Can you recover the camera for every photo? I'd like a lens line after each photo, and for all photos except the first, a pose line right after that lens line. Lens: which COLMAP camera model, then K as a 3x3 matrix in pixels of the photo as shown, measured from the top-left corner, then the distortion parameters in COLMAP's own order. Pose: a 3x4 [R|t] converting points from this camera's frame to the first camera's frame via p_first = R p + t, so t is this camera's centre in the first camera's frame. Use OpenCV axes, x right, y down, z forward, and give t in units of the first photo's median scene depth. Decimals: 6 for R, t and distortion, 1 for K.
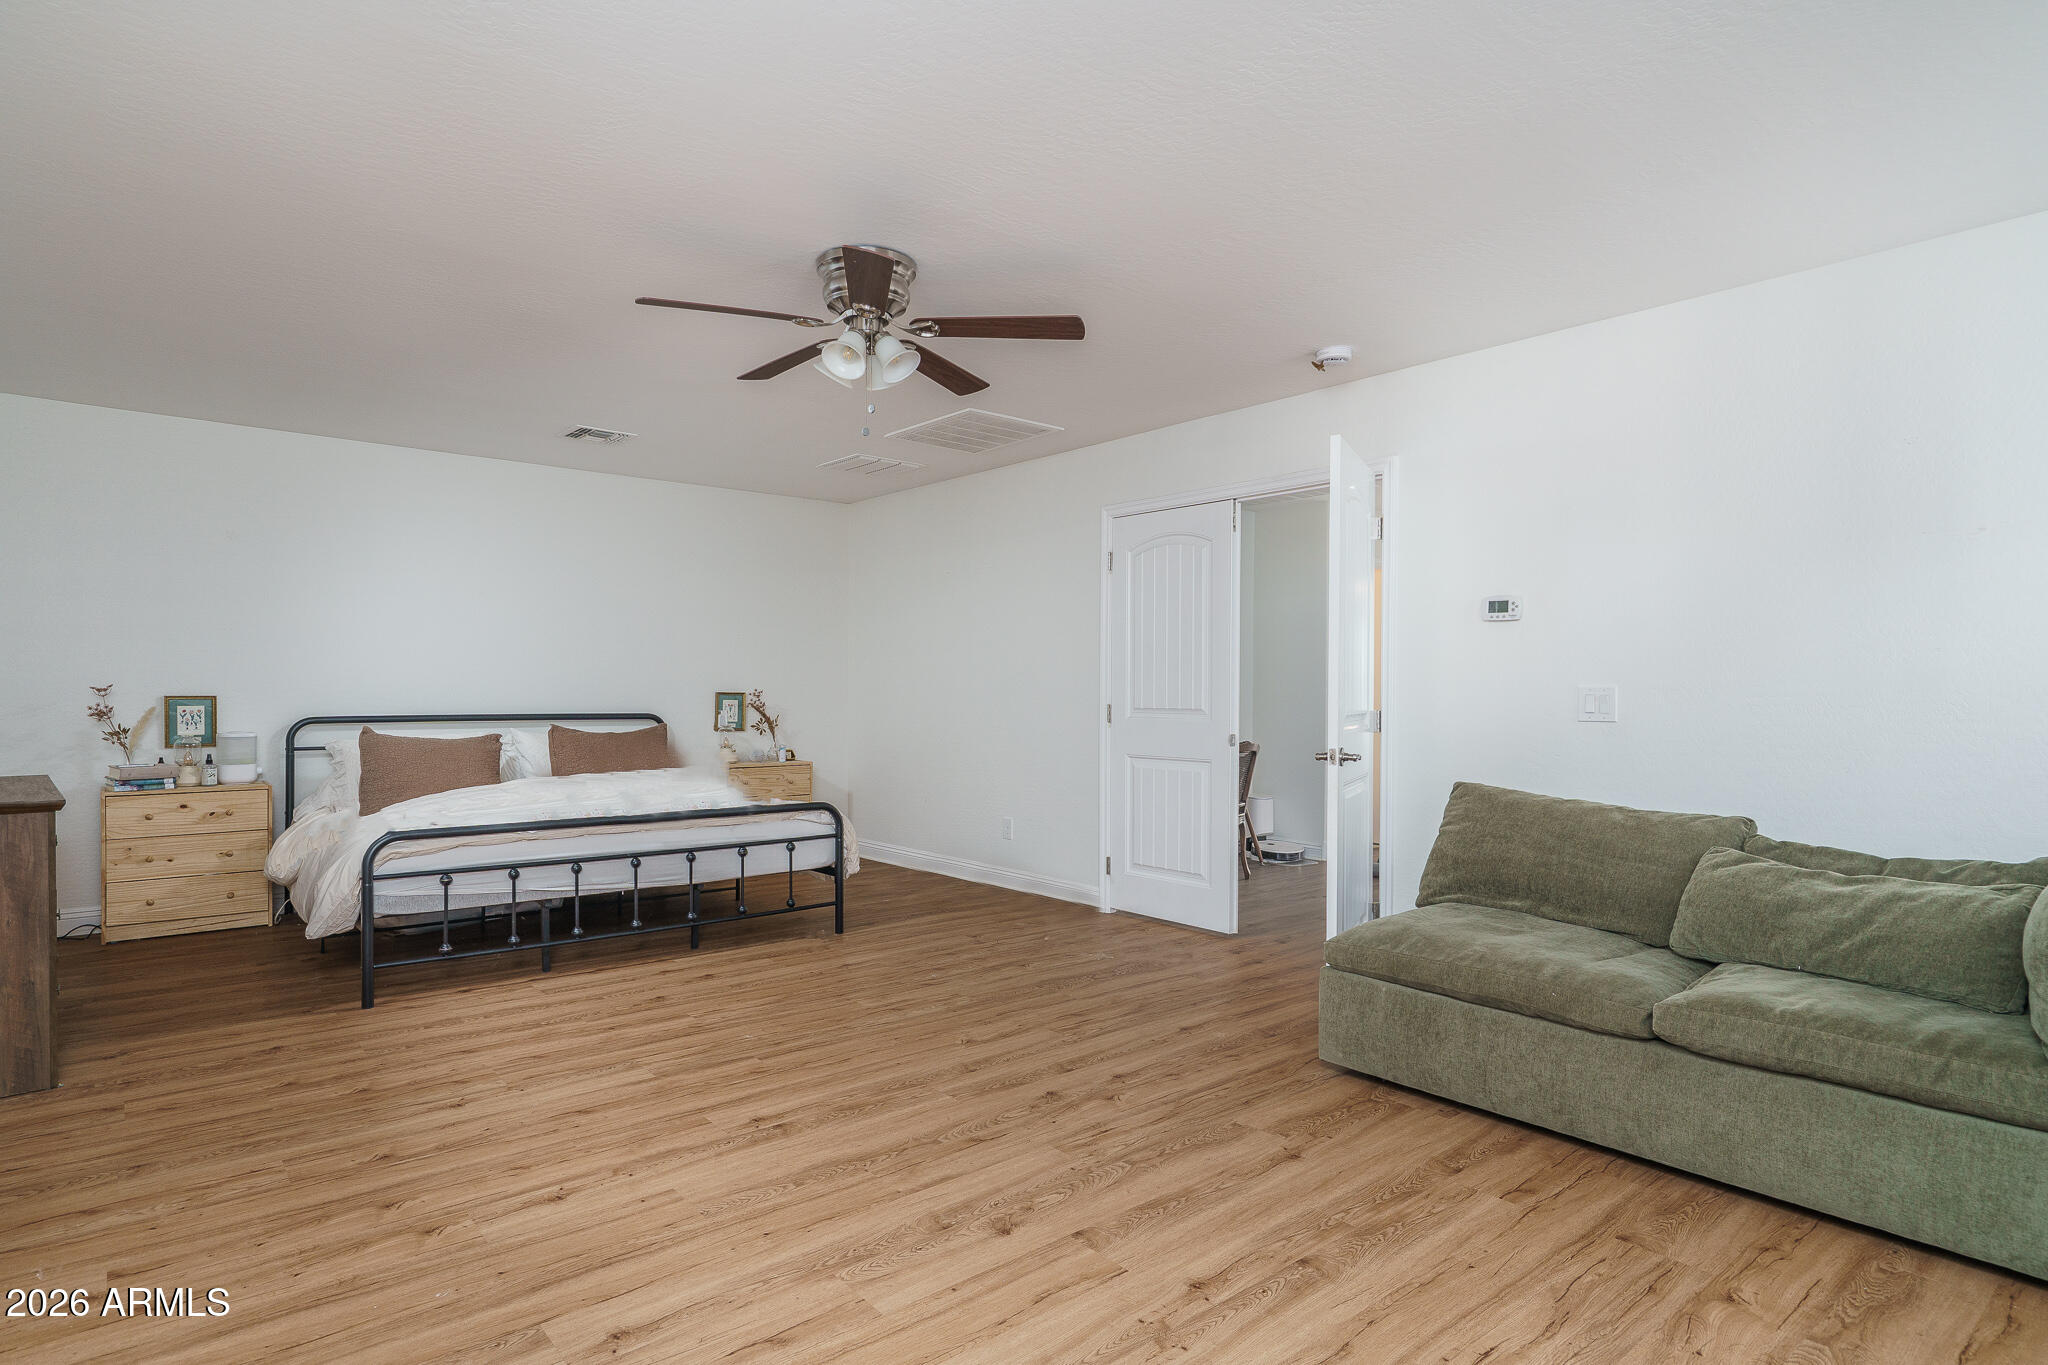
lens RADIAL K [[1066.4, 0, 1031.4], [0, 1066.4, 683.8], [0, 0, 1]] dist [0.000200, -0.000083]
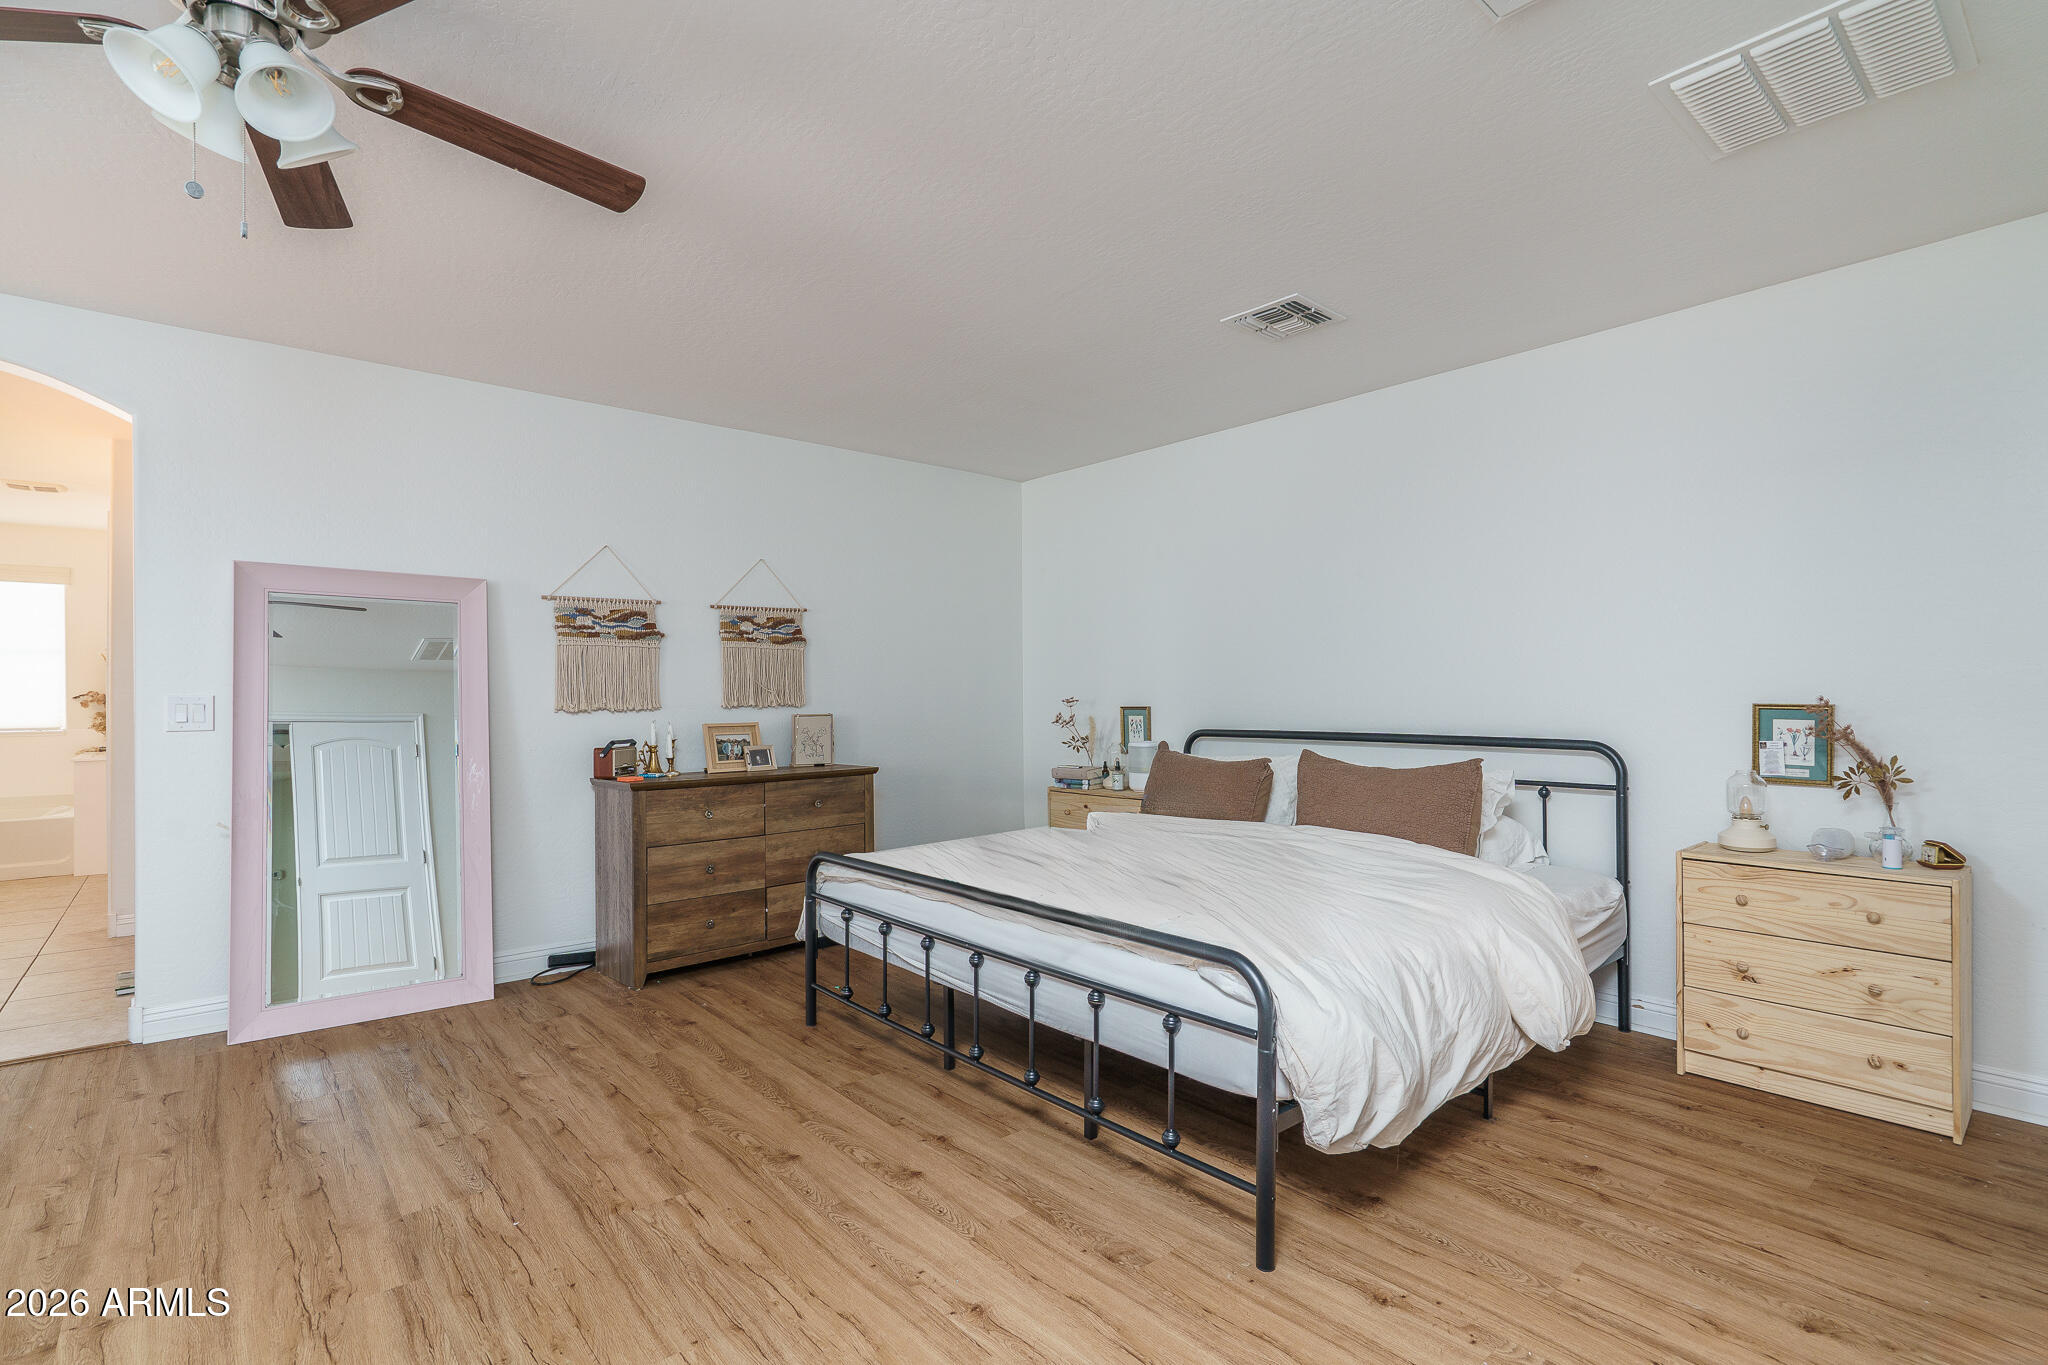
lens RADIAL K [[987.3, 0, 1024.0], [0, 987.3, 682.5], [0, 0, 1]] dist [0.000339, -0.000776]
pose [[0.003605, -0.022352, -0.999744, 0.325264], [0.005289, 0.999737, -0.022333, 0.013201], [0.999980, -0.005207, 0.003722, 1.344976]]
